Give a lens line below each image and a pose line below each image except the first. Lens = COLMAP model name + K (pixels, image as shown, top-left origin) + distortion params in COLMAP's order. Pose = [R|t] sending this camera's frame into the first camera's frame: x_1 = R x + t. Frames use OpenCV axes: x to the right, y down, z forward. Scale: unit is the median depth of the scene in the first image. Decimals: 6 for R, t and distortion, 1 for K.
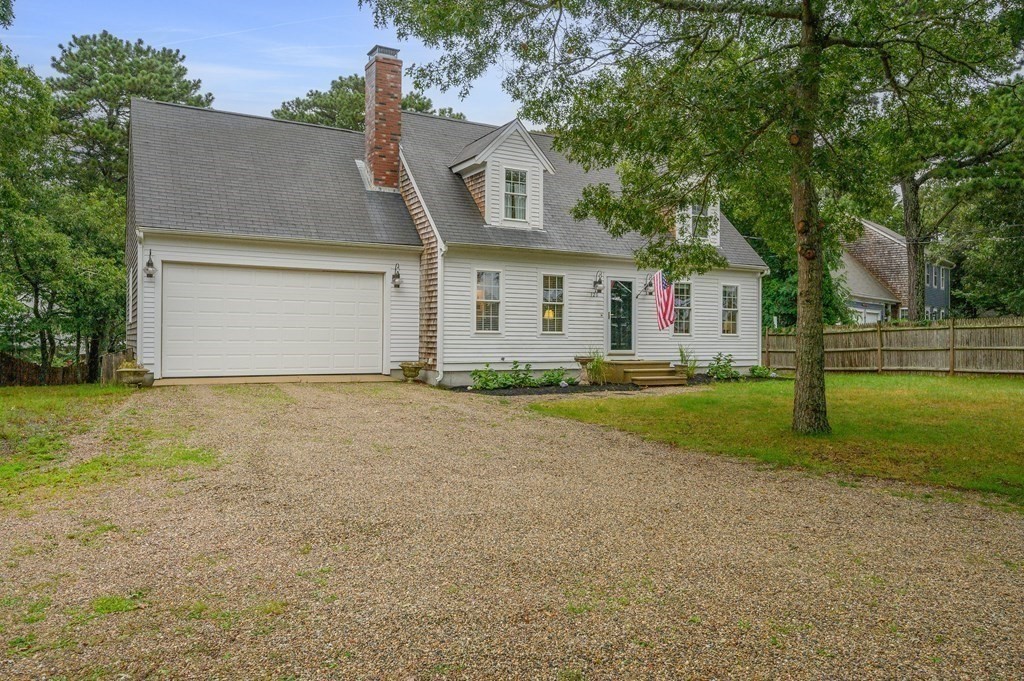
lens RADIAL K [[746.9, 0, 510.2], [0, 746.9, 336.0], [0, 0, 1]] dist [0.004812, 0.011094]
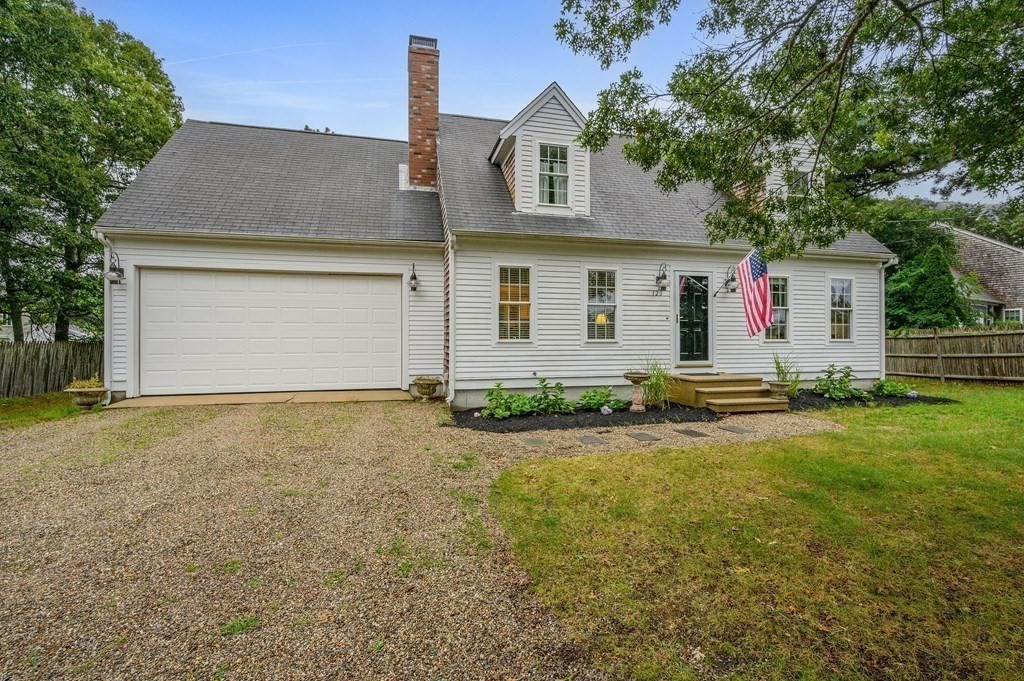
lens RADIAL K [[469.5, 0, 501.4], [0, 469.5, 338.1], [0, 0, 1]] dist [-0.000041, 0.000125]
pose [[0.961937, -0.008554, -0.273139, 0.089211], [0.008616, 0.999962, -0.000973, -0.007533], [0.273137, -0.001418, 0.961974, 0.465800]]
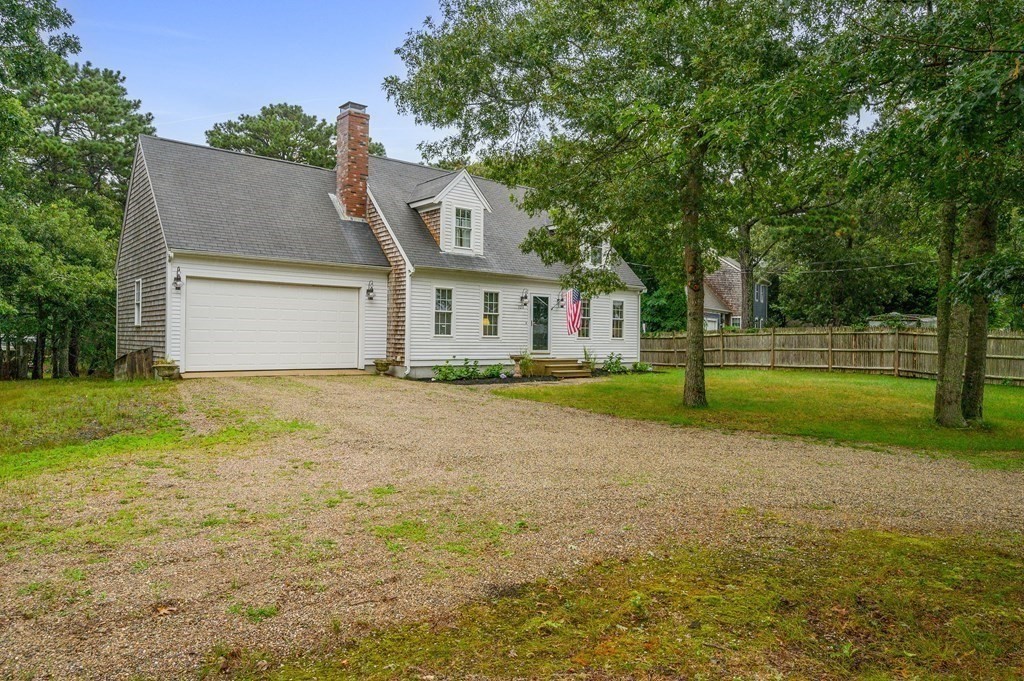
lens RADIAL K [[676.5, 0, 509.3], [0, 676.5, 343.5], [0, 0, 1]] dist [0.010776, 0.000268]
pose [[0.984860, 0.005375, 0.173268, -0.110483], [-0.007442, 0.999909, 0.011282, -0.005438], [-0.173192, -0.012401, 0.984810, -0.149334]]
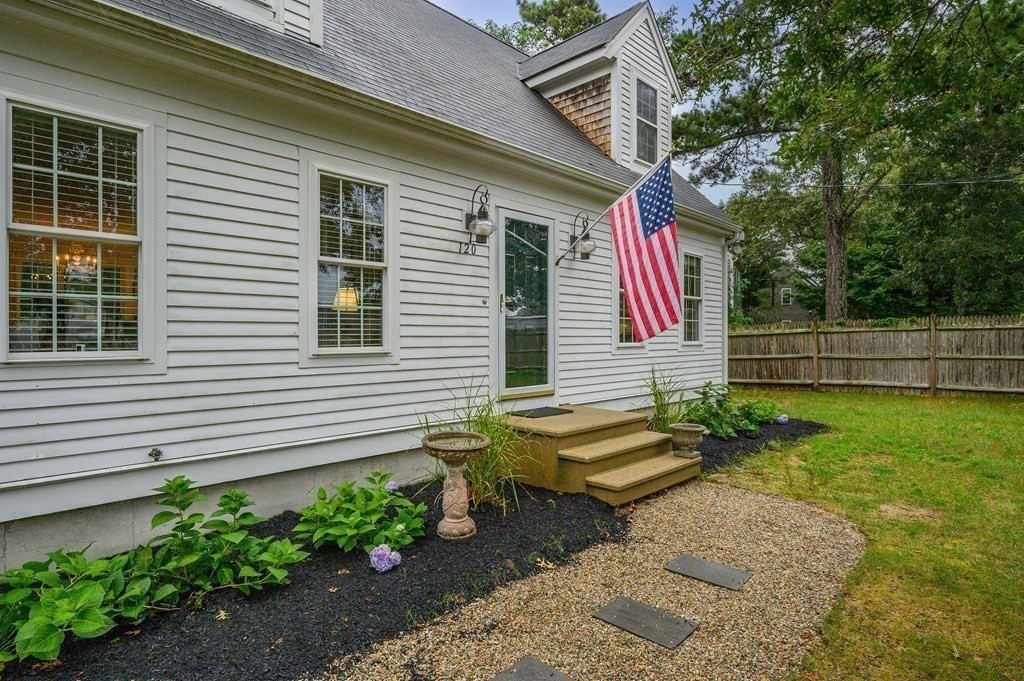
lens RADIAL K [[560.0, 0, 511.3], [0, 560.0, 335.0], [0, 0, 1]] dist [0.005125, -0.000608]
pose [[0.960077, -0.005436, 0.279684, 0.053432], [0.003562, 0.999968, 0.007211, -0.012634], [-0.279714, -0.005927, 0.960065, 0.719985]]
